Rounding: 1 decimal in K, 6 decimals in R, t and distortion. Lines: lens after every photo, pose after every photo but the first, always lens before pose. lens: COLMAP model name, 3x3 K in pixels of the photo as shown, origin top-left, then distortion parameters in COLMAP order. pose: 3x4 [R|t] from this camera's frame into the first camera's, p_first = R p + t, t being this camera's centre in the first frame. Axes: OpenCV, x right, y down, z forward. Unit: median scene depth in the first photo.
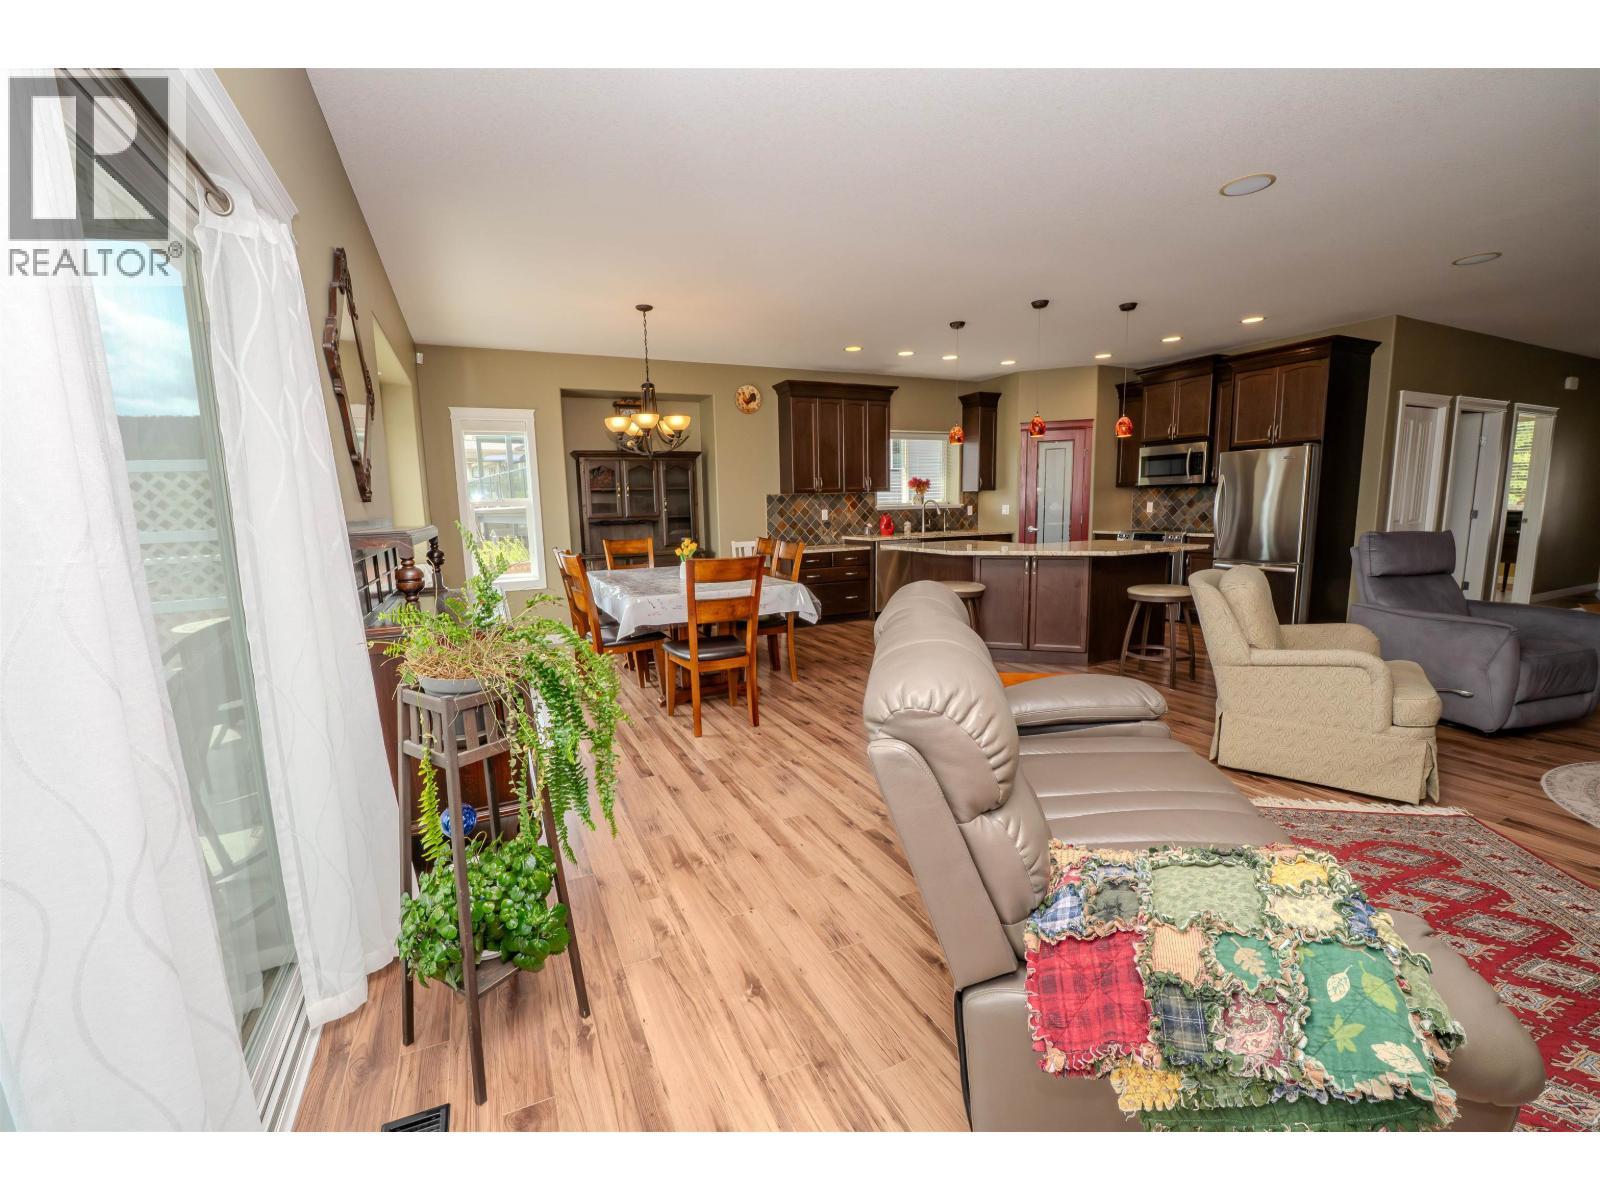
lens RADIAL K [[642.6, 0, 795.5], [0, 642.6, 601.9], [0, 0, 1]] dist [-0.019839, -0.000140]
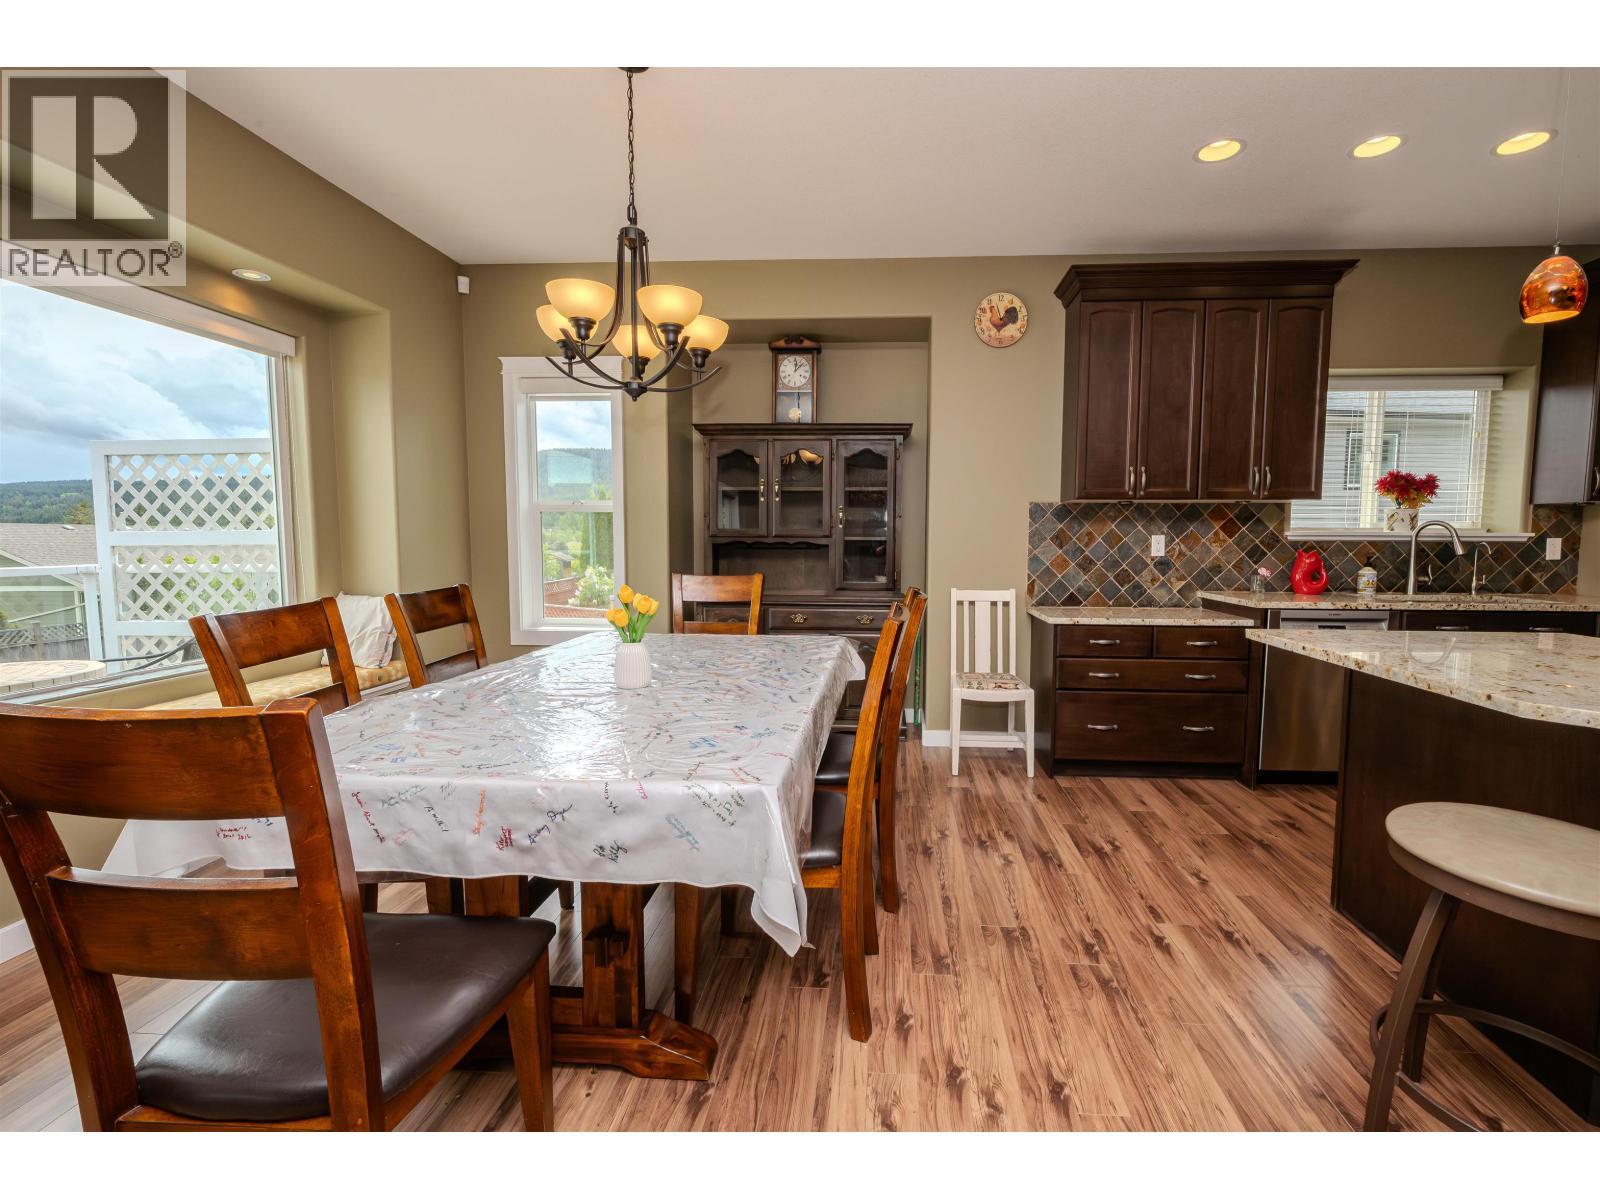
lens RADIAL K [[753.9, 0, 800.8], [0, 753.9, 592.4], [0, 0, 1]] dist [-0.001218, 0.000002]
pose [[0.877105, 0.068015, -0.475458, 0.080940], [-0.098272, 0.994394, -0.039039, -0.049867], [0.470137, 0.080966, 0.878872, 0.361734]]
